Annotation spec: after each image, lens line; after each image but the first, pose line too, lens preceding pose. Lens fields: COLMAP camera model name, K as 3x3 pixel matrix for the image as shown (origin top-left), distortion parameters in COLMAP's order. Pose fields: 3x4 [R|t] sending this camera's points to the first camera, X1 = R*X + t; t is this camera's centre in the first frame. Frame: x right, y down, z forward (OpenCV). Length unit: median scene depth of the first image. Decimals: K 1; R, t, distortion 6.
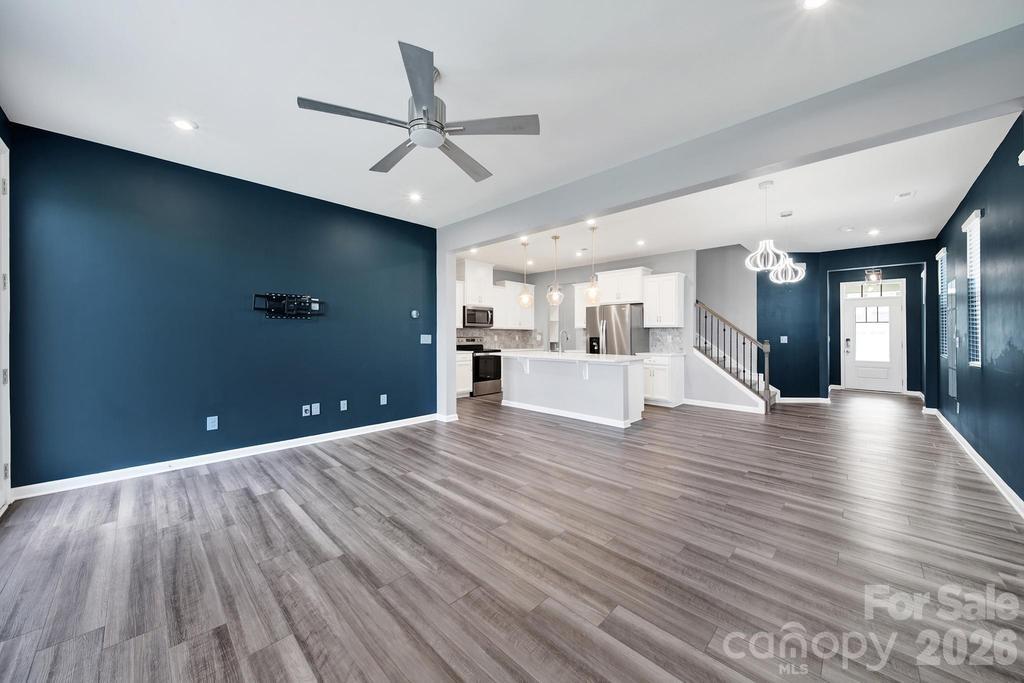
lens RADIAL K [[368.5, 0, 510.5], [0, 368.5, 335.4], [0, 0, 1]] dist [-0.004028, -0.000607]
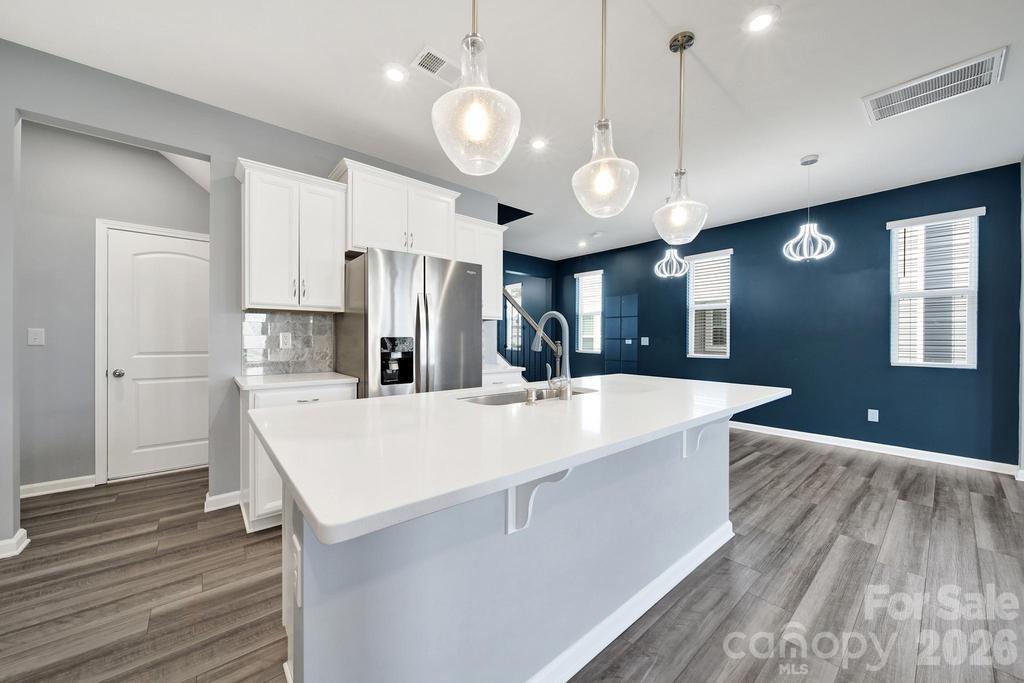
lens RADIAL K [[368.5, 0, 518.6], [0, 368.5, 338.1], [0, 0, 1]] dist [-0.004028, -0.000607]
pose [[0.088002, -0.001378, 0.996119, -0.198879], [-0.005975, 0.999980, 0.001912, 0.007660], [-0.996102, -0.006120, 0.087992, 1.422941]]
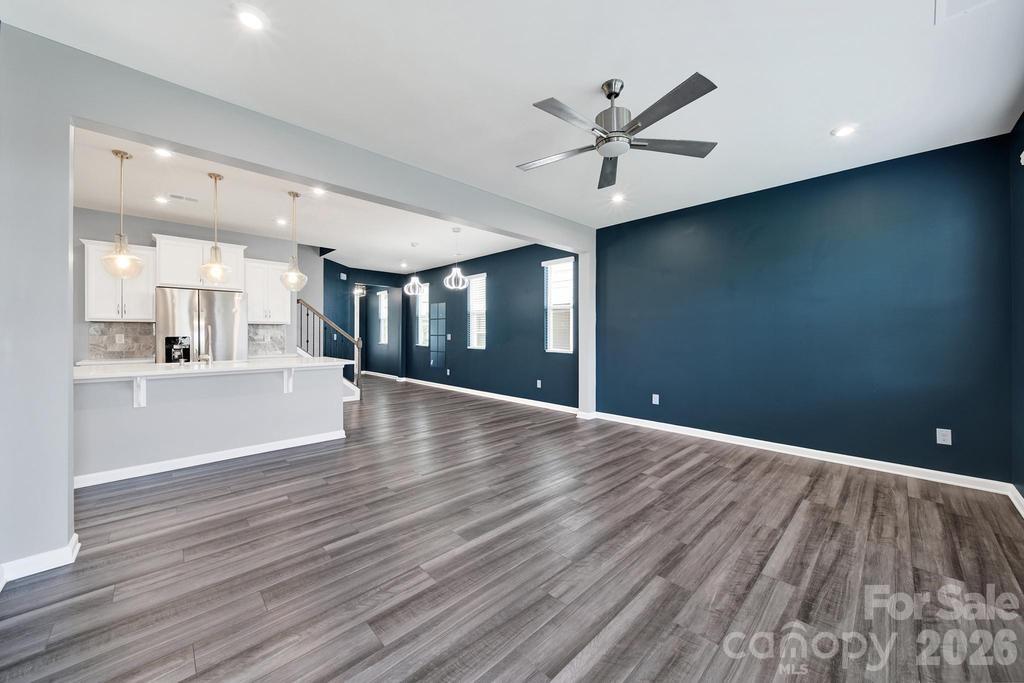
lens RADIAL K [[368.5, 0, 514.8], [0, 368.5, 335.9], [0, 0, 1]] dist [-0.004028, -0.000607]
pose [[0.024030, -0.007907, 0.999680, -0.673483], [-0.001048, 0.999968, 0.007935, -0.003207], [-0.999711, -0.001239, 0.024021, 0.655206]]
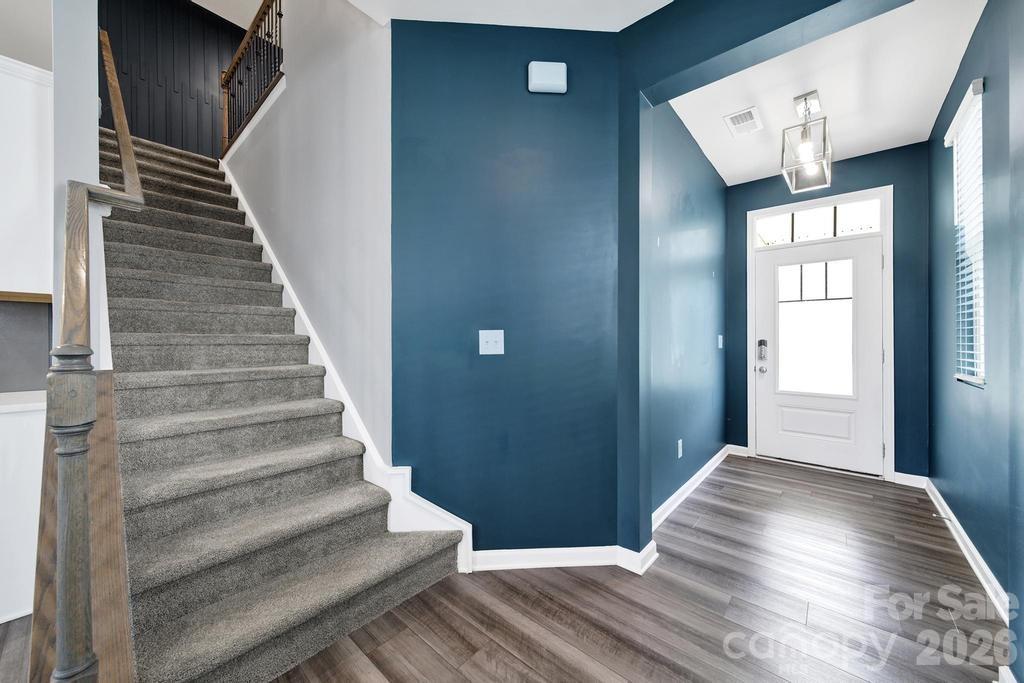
lens RADIAL K [[368.5, 0, 512.6], [0, 368.5, 337.3], [0, 0, 1]] dist [-0.004028, -0.000607]
pose [[0.998926, 0.000129, 0.046323, 1.218842], [0.000189, 0.999976, -0.006856, 0.016517], [-0.046323, 0.006857, 0.998903, 1.168952]]
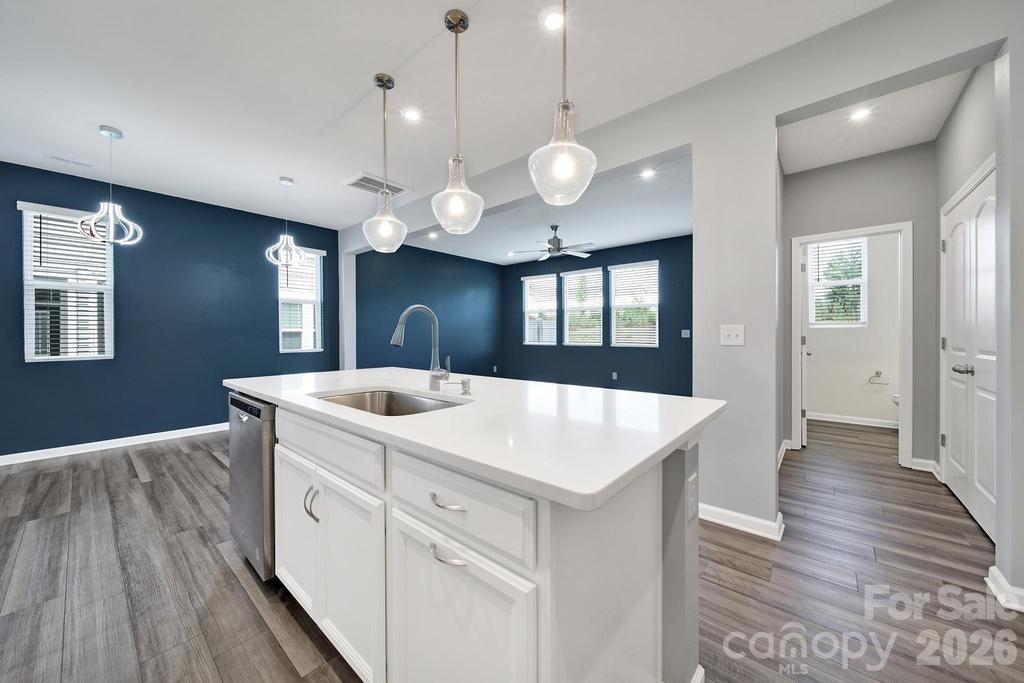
lens RADIAL K [[368.5, 0, 510.6], [0, 368.5, 335.7], [0, 0, 1]] dist [-0.004028, -0.000607]
pose [[-0.997578, 0.002203, -0.069520, 0.133274], [0.001932, 0.999990, 0.003964, 0.011366], [0.069528, 0.003820, -0.997573, 1.830081]]
